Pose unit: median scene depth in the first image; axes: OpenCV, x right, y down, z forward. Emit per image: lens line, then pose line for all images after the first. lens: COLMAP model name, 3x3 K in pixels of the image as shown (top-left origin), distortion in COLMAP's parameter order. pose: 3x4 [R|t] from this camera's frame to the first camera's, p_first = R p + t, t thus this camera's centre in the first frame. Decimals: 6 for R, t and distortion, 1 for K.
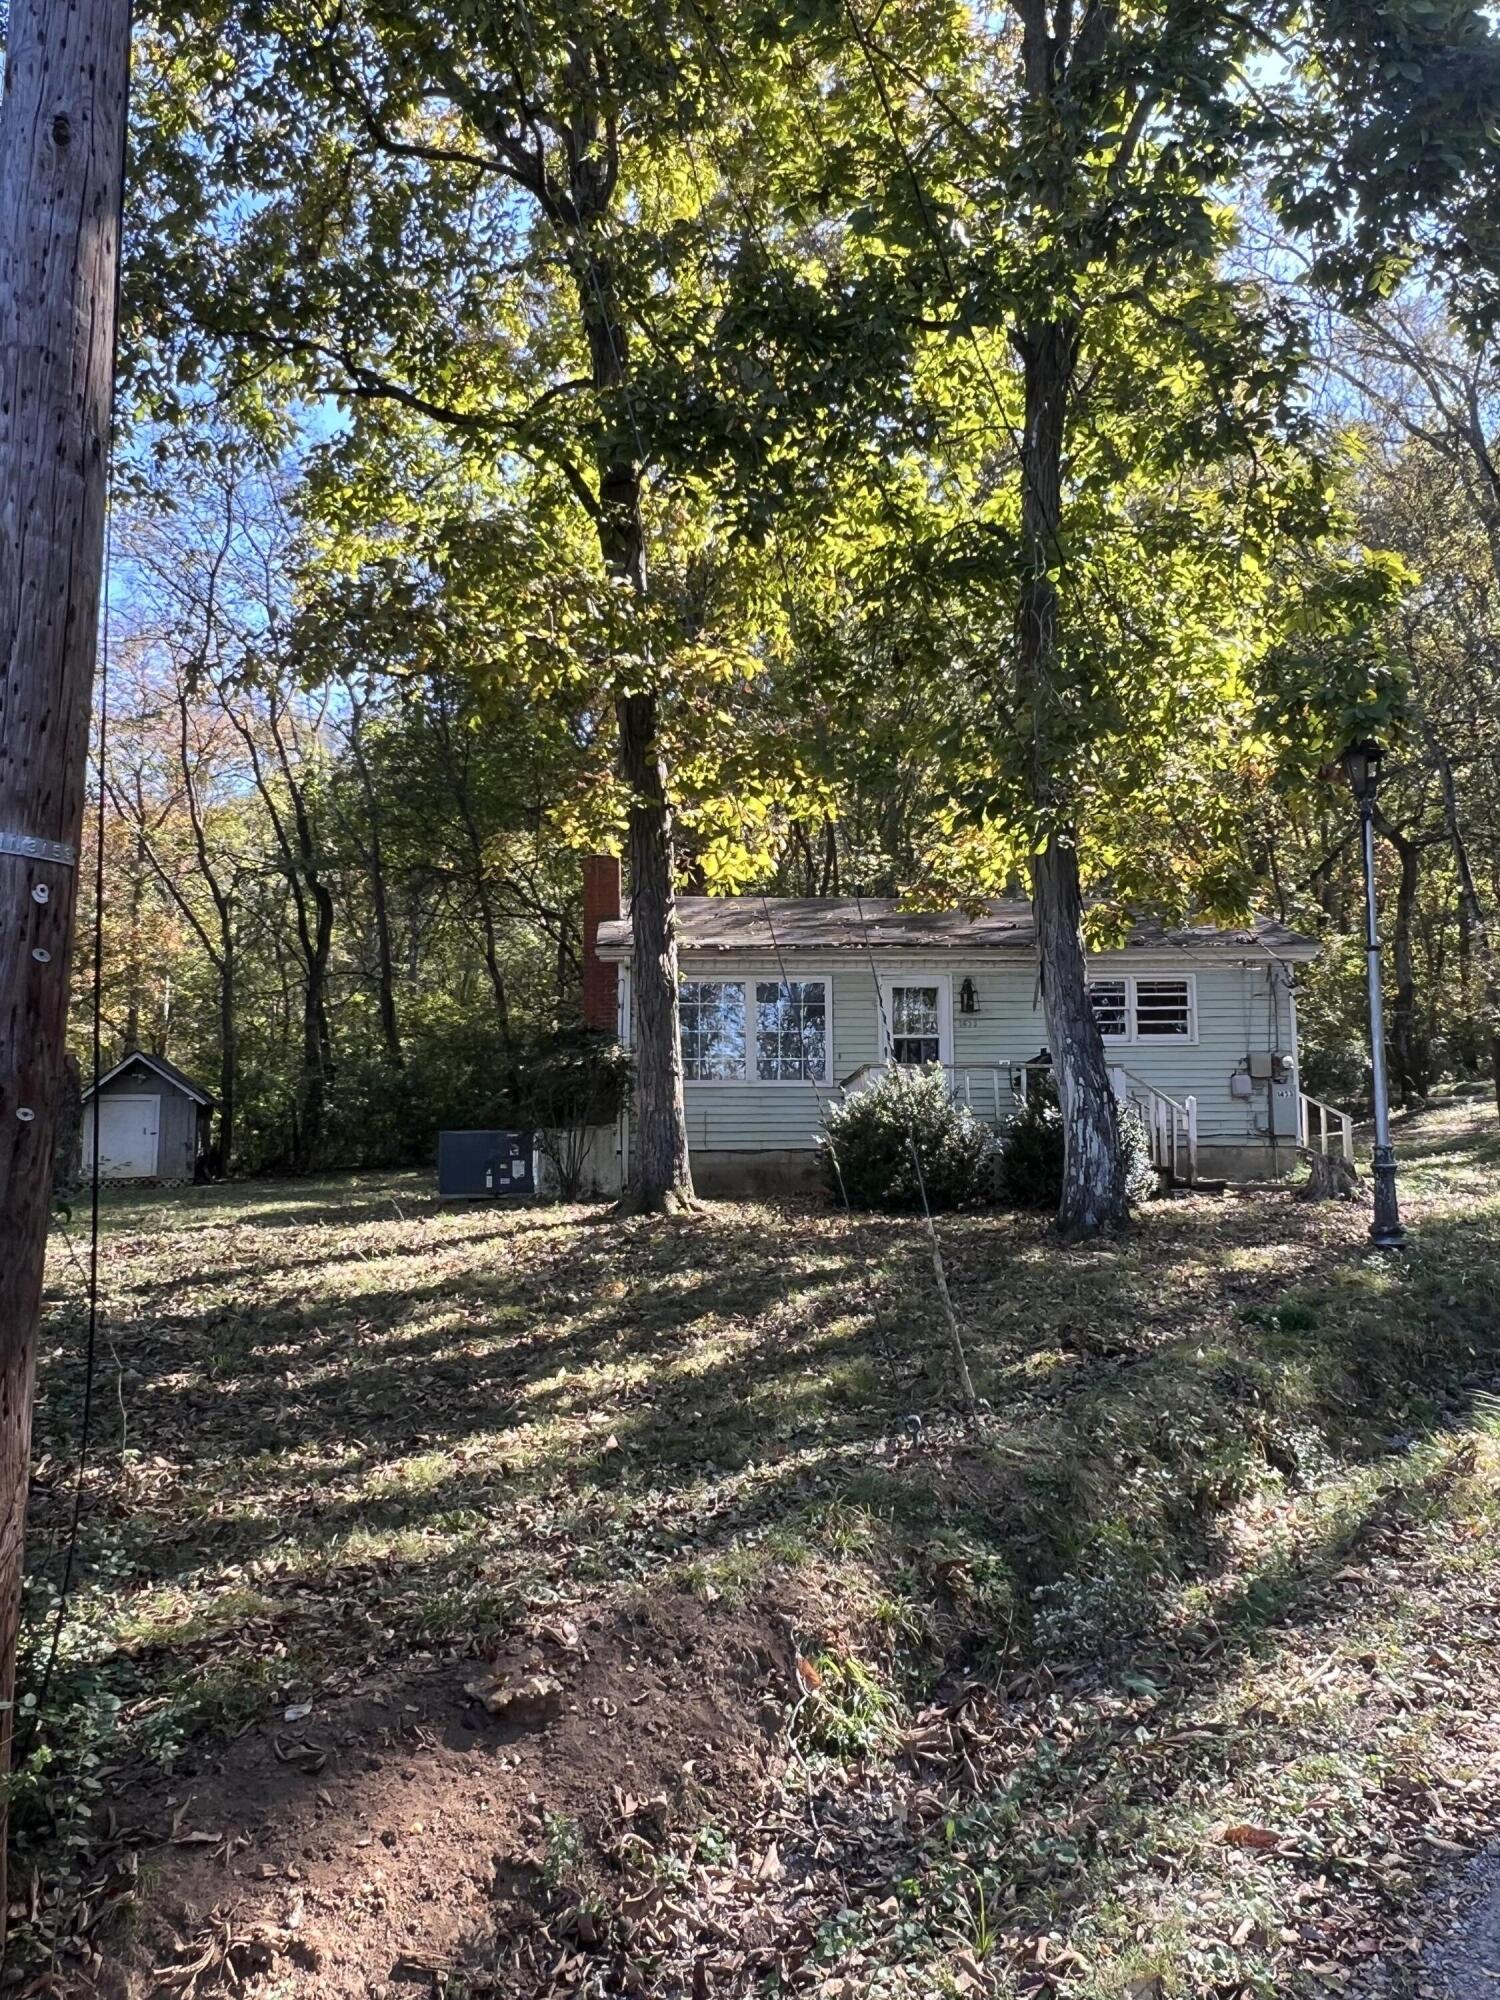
lens RADIAL K [[1519.4, 0, 750.1], [0, 1519.4, 1010.4], [0, 0, 1]] dist [-0.000726, -0.002550]
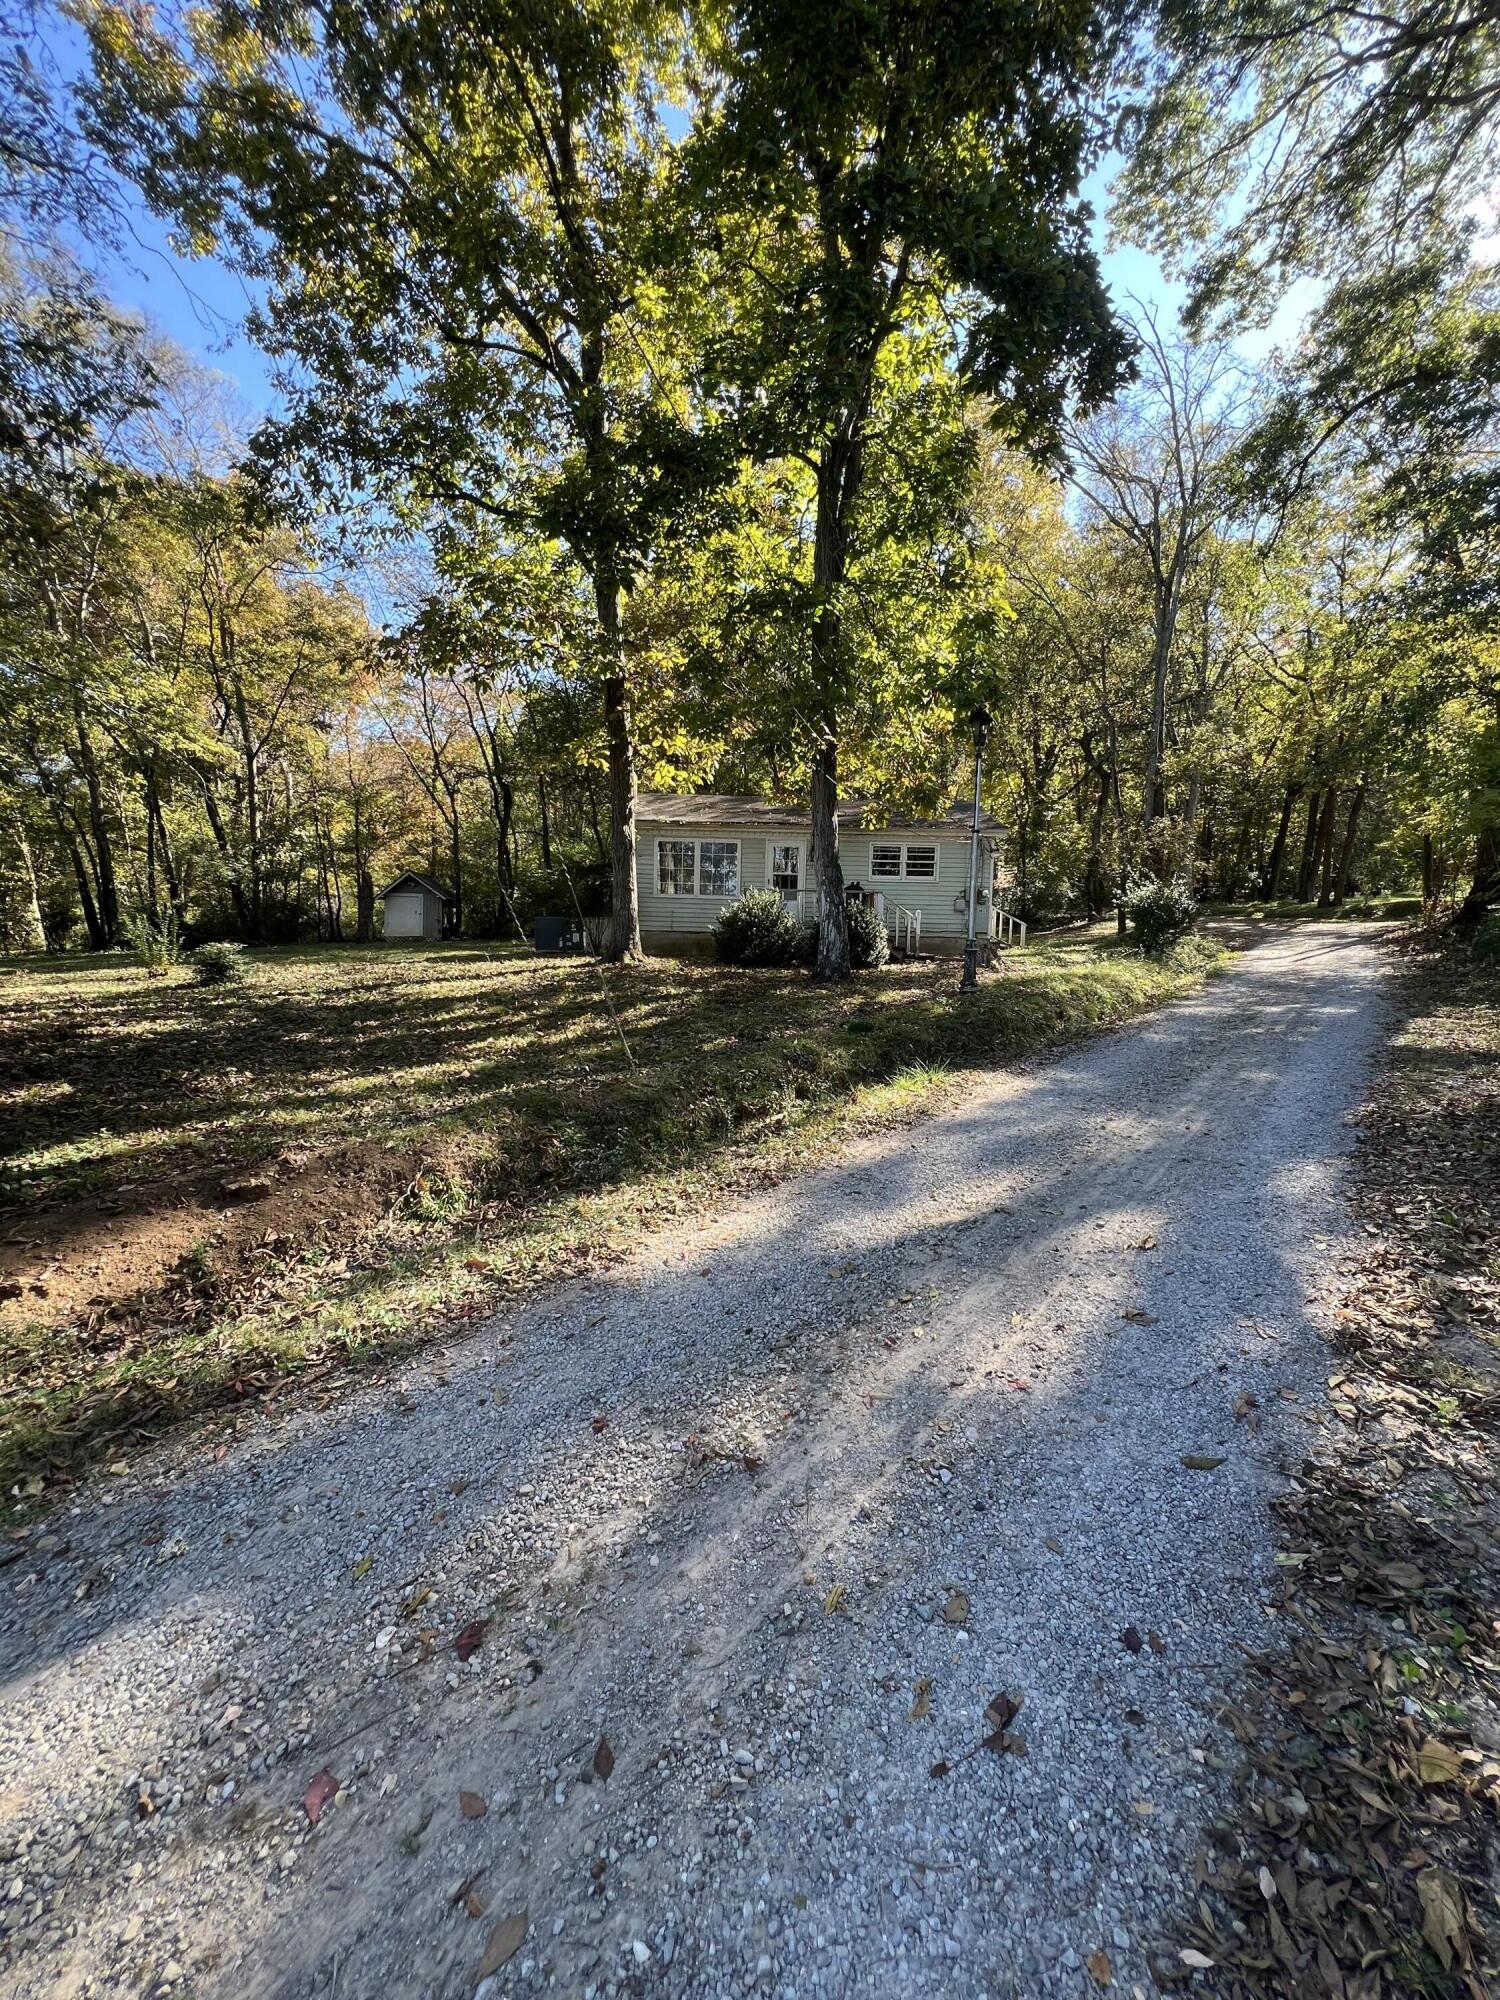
lens RADIAL K [[801.1, 0, 754.2], [0, 801.1, 998.7], [0, 0, 1]] dist [-0.002213, -0.000054]
pose [[0.998339, 0.034275, -0.046310, 0.155817], [-0.025732, 0.984432, 0.173872, -0.002065], [0.051549, -0.172392, 0.983679, 0.001670]]
